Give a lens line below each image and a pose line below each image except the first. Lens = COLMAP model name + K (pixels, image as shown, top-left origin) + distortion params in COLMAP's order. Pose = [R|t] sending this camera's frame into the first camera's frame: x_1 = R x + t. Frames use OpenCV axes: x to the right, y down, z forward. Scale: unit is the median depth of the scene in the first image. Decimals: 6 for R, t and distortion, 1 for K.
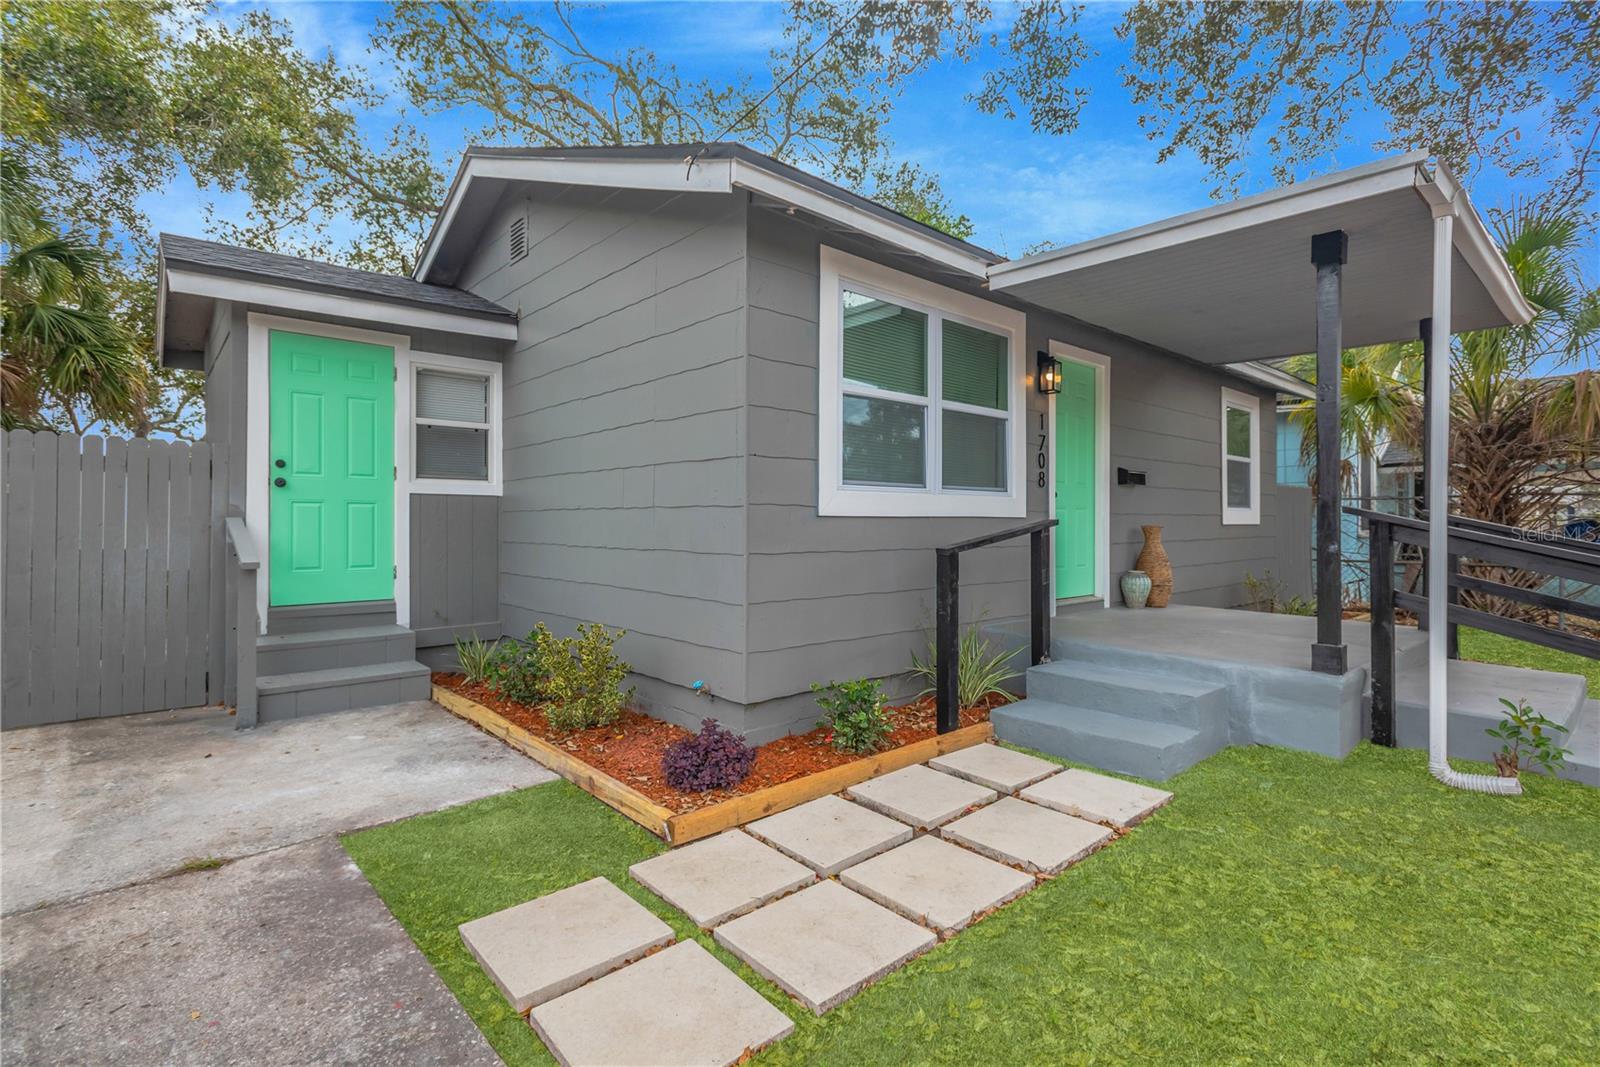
lens RADIAL K [[752.6, 0, 800.3], [0, 752.6, 526.5], [0, 0, 1]] dist [0.013183, -0.001875]
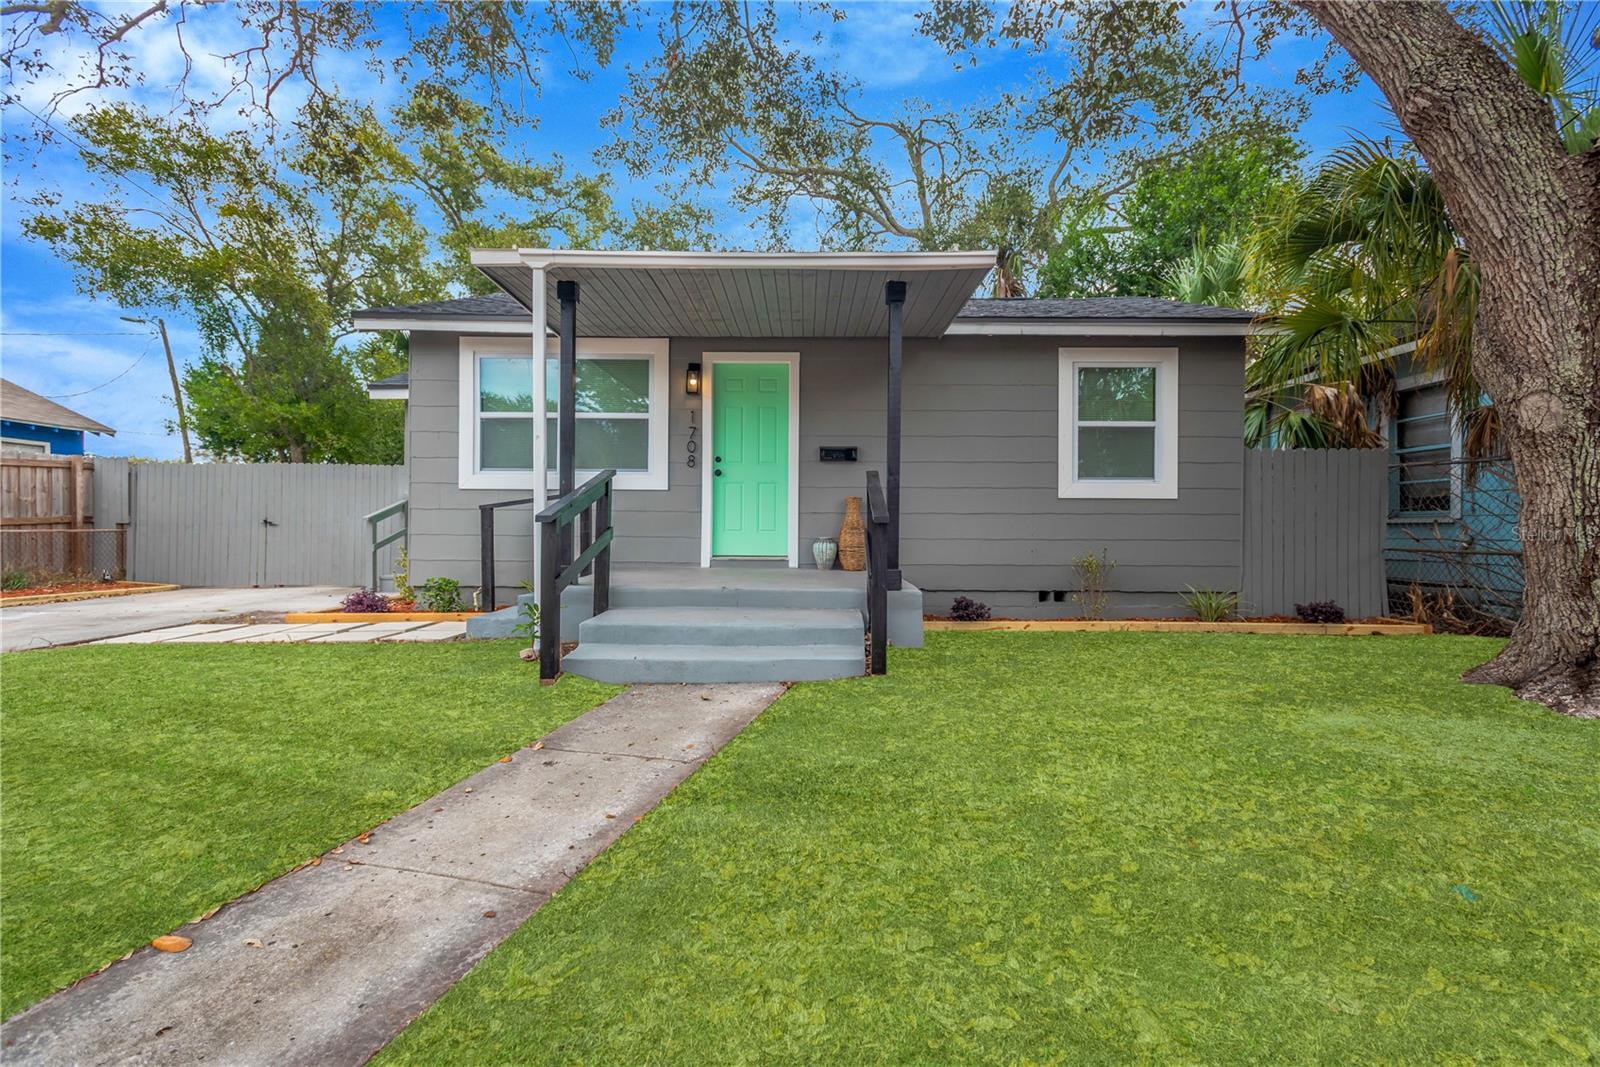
lens RADIAL K [[752.6, 0, 799.0], [0, 752.6, 531.3], [0, 0, 1]] dist [0.013183, -0.001875]
pose [[0.750839, 0.008109, -0.660435, 1.331615], [-0.009828, 0.999951, 0.001104, 0.056924], [0.660412, 0.005662, 0.750882, 0.140443]]
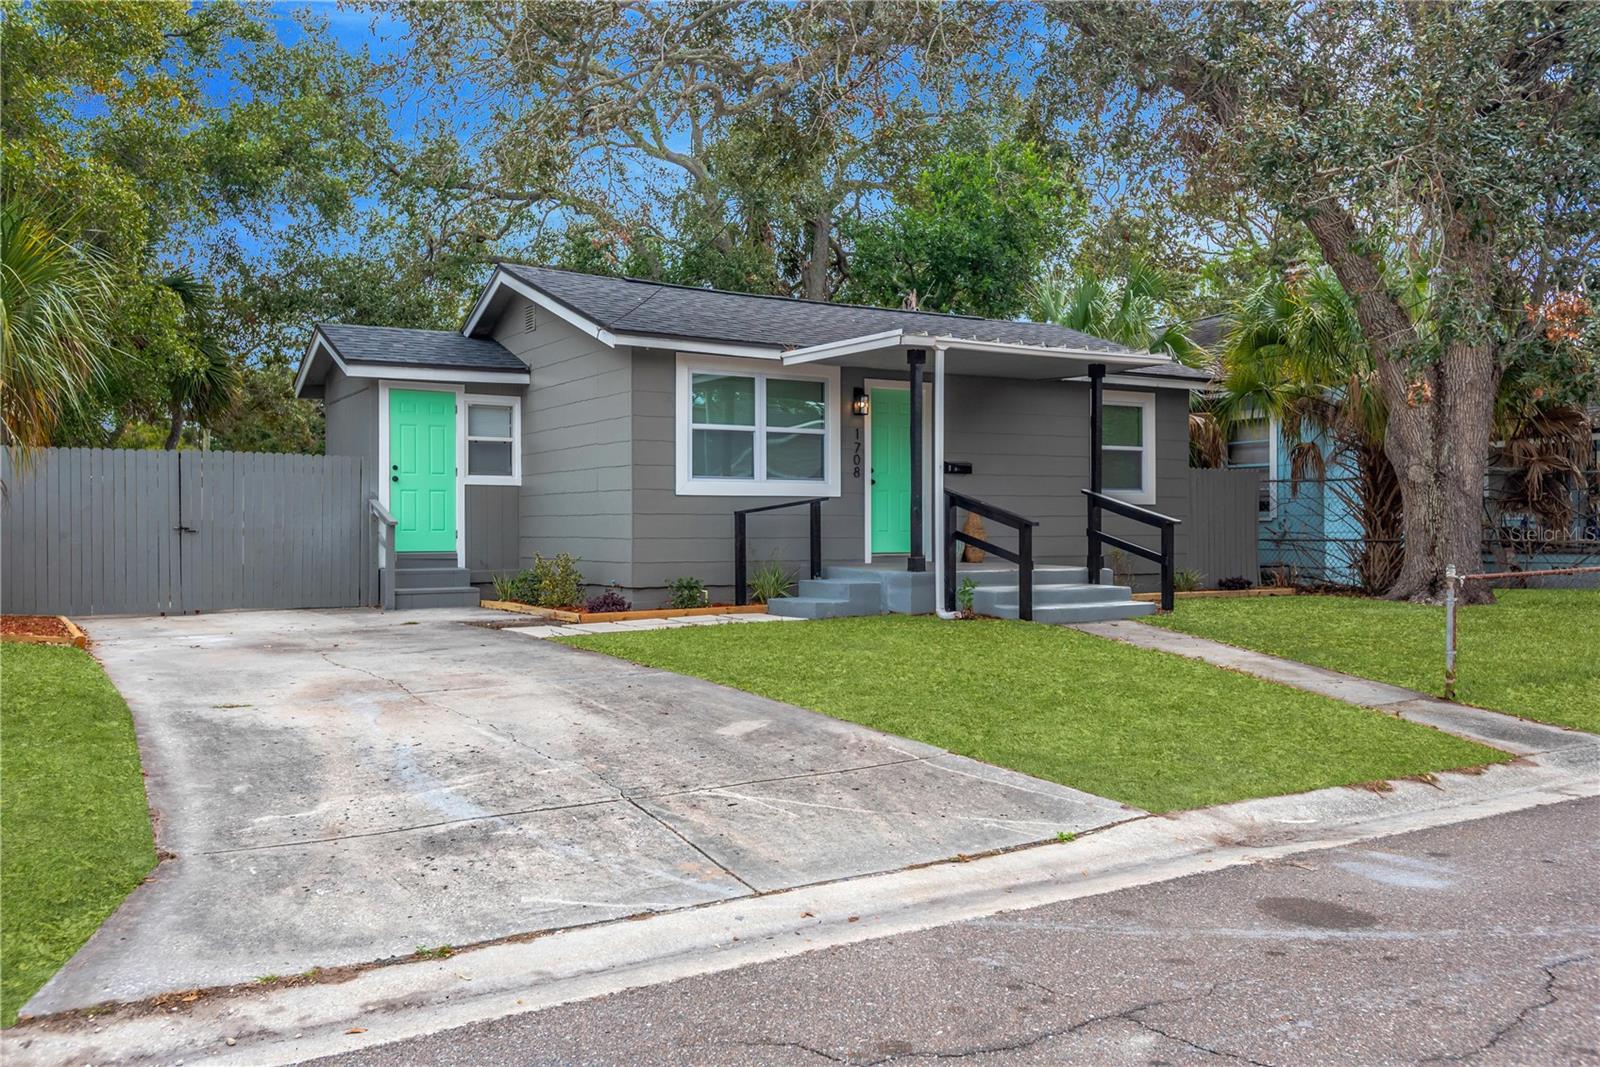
lens RADIAL K [[1282.9, 0, 803.2], [0, 1282.9, 530.5], [0, 0, 1]] dist [0.049680, 0.001862]
pose [[0.984824, -0.002995, -0.173532, 0.663539], [0.002404, 0.999991, -0.003614, 0.065241], [0.173541, 0.003142, 0.984822, -1.568903]]
